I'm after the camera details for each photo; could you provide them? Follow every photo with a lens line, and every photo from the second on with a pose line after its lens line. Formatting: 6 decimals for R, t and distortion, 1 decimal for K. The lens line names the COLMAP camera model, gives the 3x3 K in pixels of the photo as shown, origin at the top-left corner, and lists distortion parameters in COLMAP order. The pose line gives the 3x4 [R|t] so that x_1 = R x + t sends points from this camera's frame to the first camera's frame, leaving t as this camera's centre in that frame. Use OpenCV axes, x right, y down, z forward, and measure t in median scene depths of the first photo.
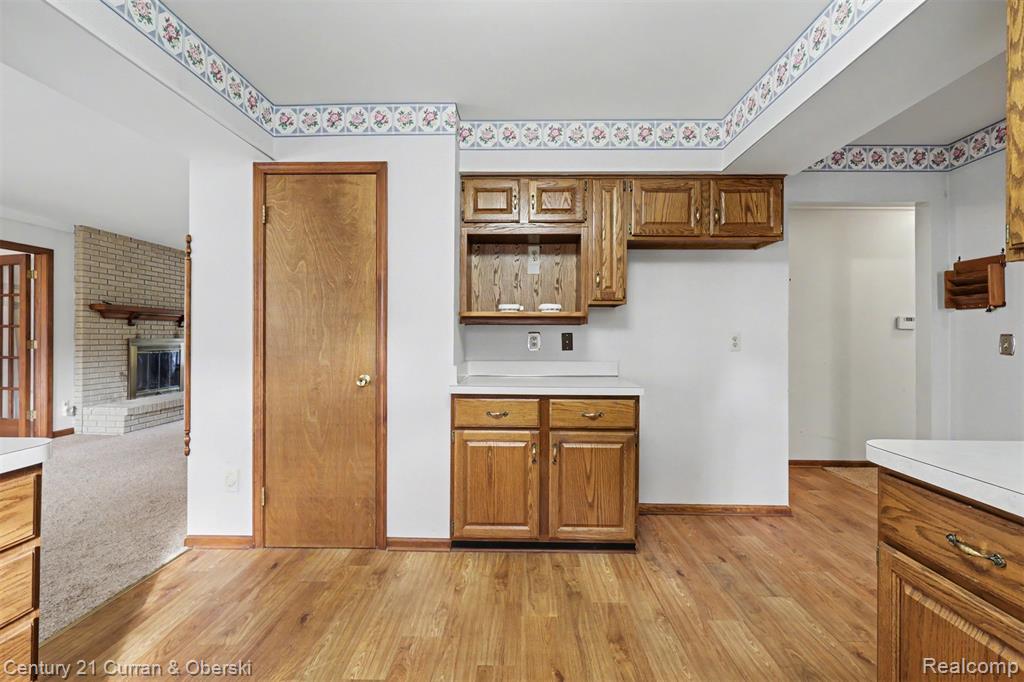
lens RADIAL K [[443.0, 0, 511.8], [0, 443.0, 337.1], [0, 0, 1]] dist [-0.000010, 0.000001]
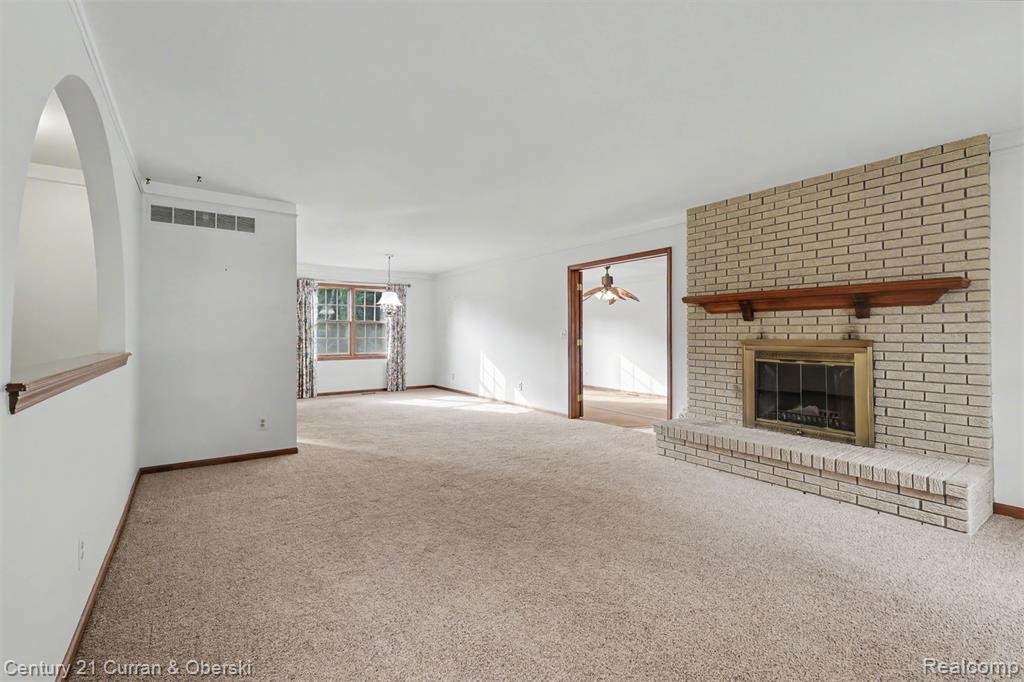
lens RADIAL K [[443.0, 0, 511.1], [0, 443.0, 334.3], [0, 0, 1]] dist [-0.000010, 0.000001]
pose [[-0.800412, -0.002005, -0.599446, -0.145903], [-0.001816, 0.999998, -0.000919, -0.003185], [0.599447, 0.000353, -0.800414, 1.344815]]
